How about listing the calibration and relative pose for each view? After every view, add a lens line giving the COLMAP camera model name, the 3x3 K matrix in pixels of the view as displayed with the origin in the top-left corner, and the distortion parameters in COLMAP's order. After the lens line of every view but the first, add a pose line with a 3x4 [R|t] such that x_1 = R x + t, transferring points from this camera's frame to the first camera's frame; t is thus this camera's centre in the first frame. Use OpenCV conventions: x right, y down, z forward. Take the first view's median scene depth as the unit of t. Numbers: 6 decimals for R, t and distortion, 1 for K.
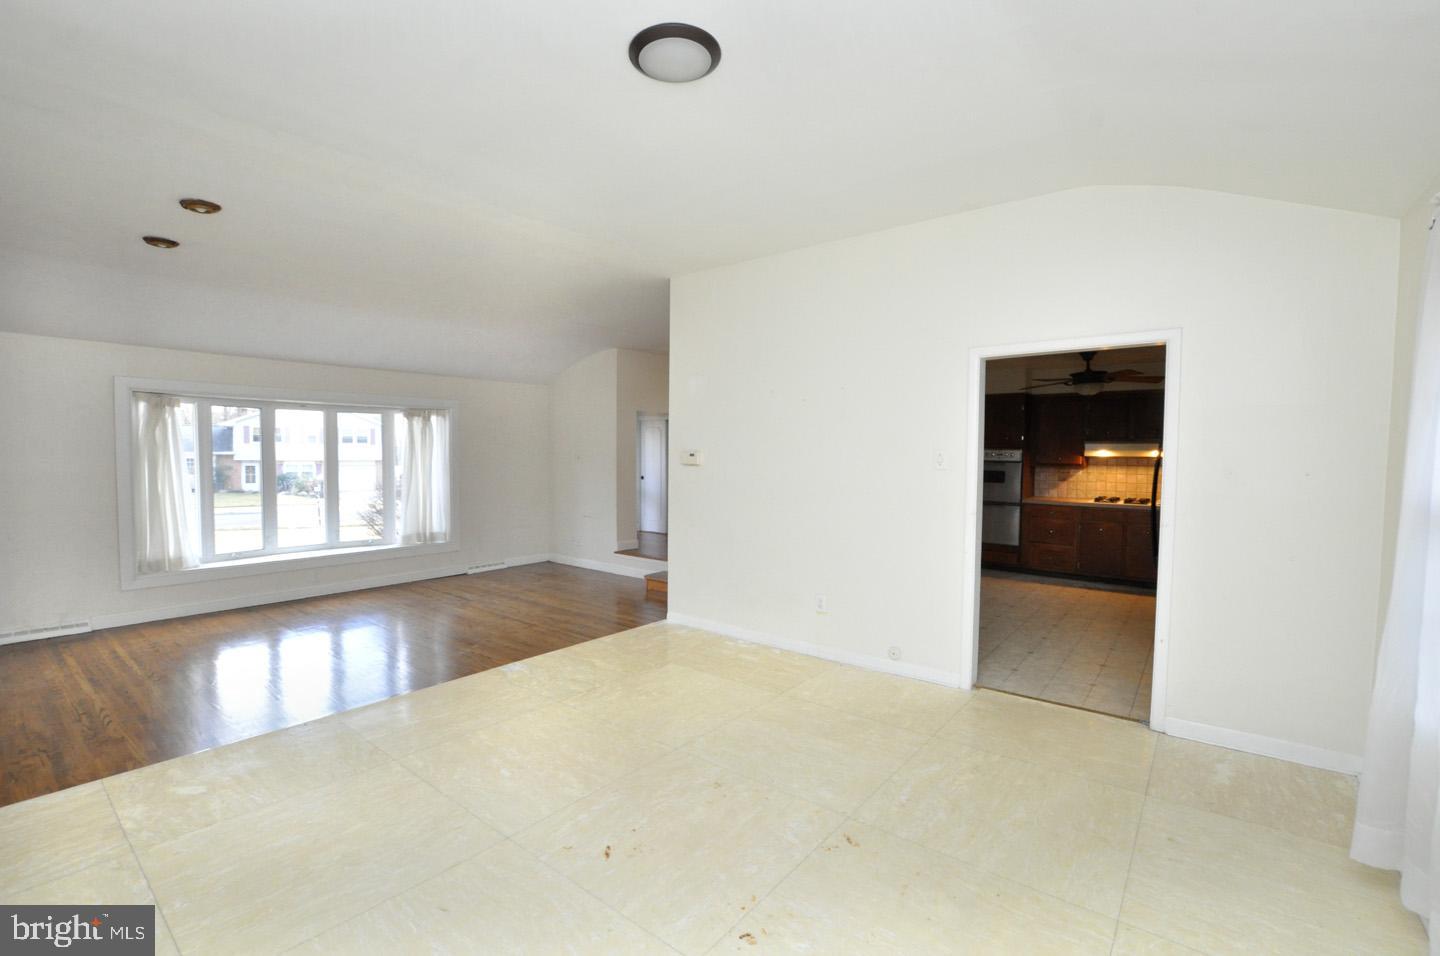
lens RADIAL K [[630.2, 0, 720.0], [0, 630.2, 478.0], [0, 0, 1]] dist [-0.032577, 0.003870]
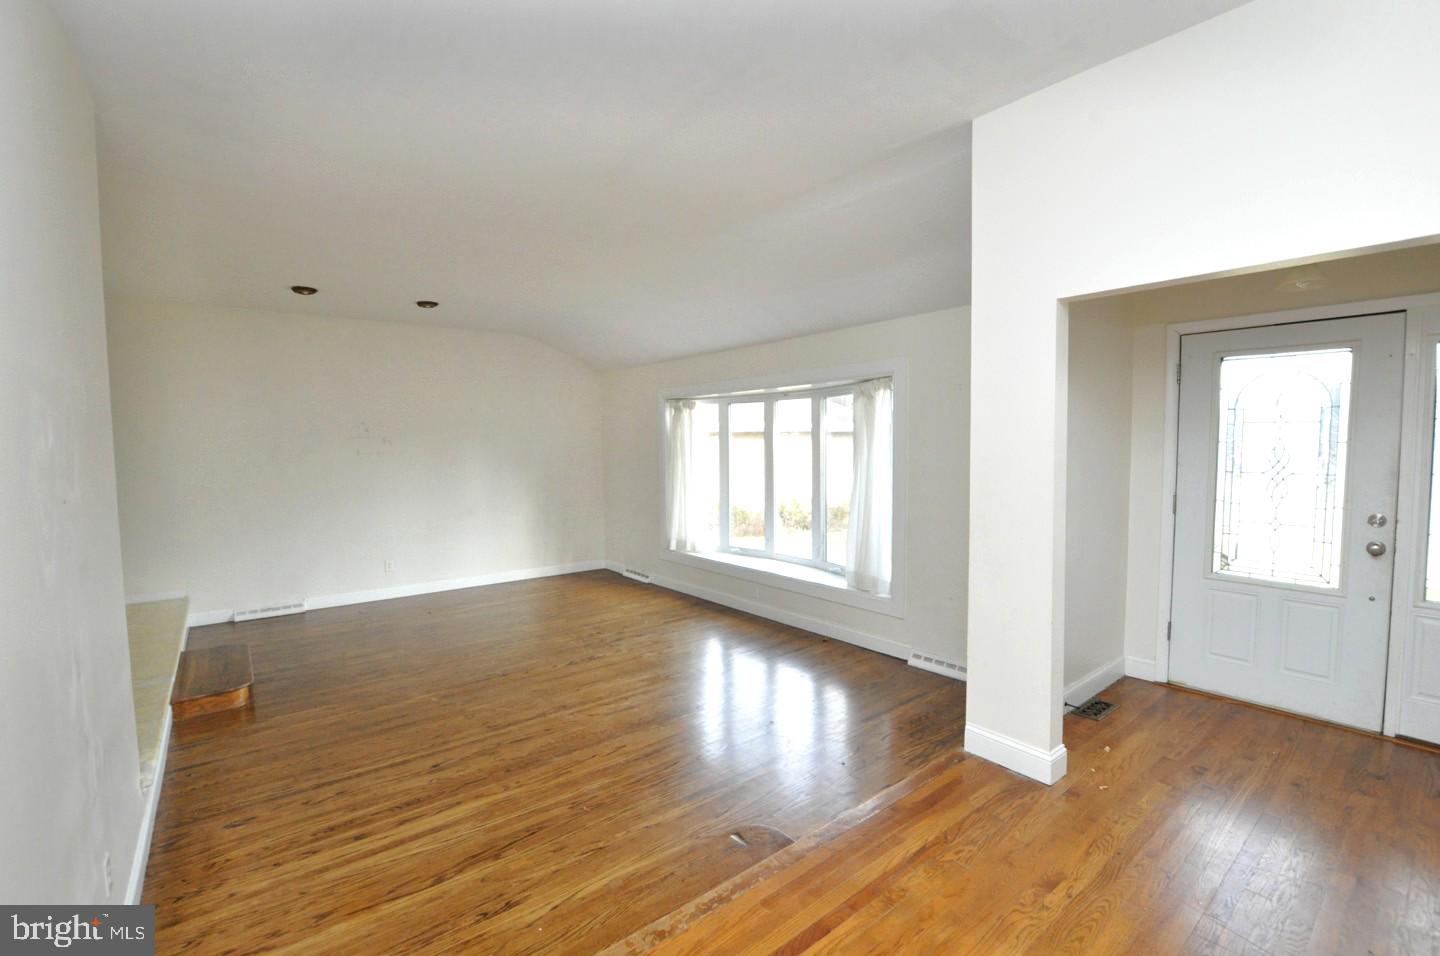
lens RADIAL K [[630.2, 0, 720.0], [0, 630.2, 478.0], [0, 0, 1]] dist [-0.032577, 0.003870]
pose [[-0.228850, 0.051766, -0.972084, 0.248540], [-0.031614, 0.997663, 0.060571, -0.061645], [0.972948, 0.044593, -0.226679, 1.345381]]
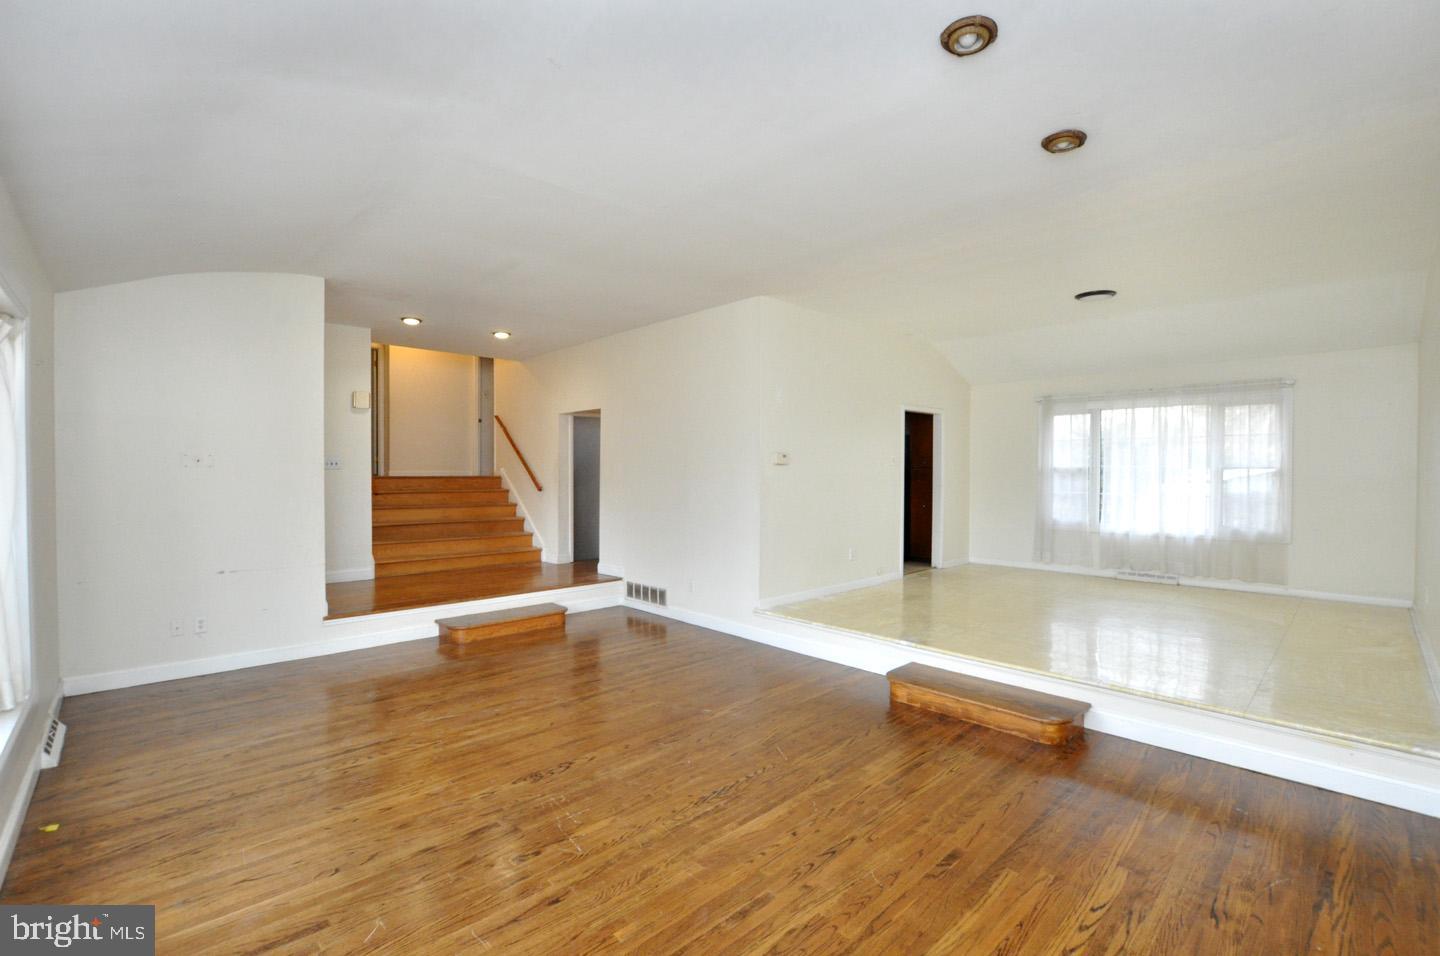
lens RADIAL K [[630.2, 0, 720.0], [0, 630.2, 478.0], [0, 0, 1]] dist [-0.032577, 0.003870]
pose [[0.143897, -0.019311, 0.989404, -0.991123], [0.037328, 0.999204, 0.014074, -0.014570], [-0.988888, 0.034907, 0.144503, 0.768743]]
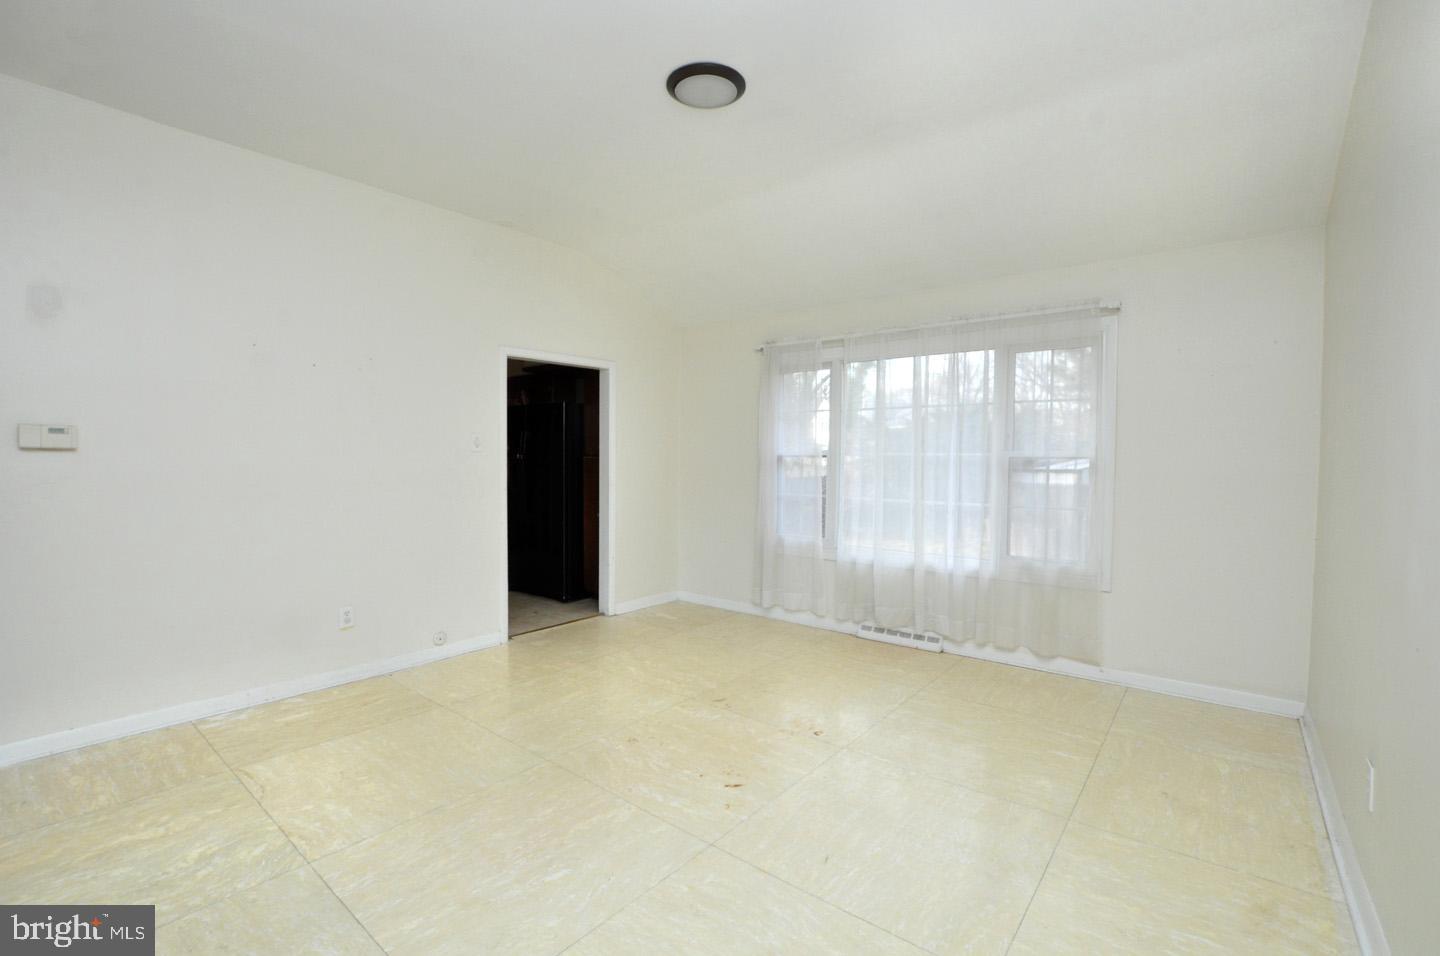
lens RADIAL K [[630.2, 0, 720.0], [0, 630.2, 478.0], [0, 0, 1]] dist [-0.032577, 0.003870]
pose [[0.014247, -0.038947, 0.999140, -0.449291], [0.034369, 0.998670, 0.038438, 0.002373], [-0.999308, 0.033792, 0.015567, 0.347577]]
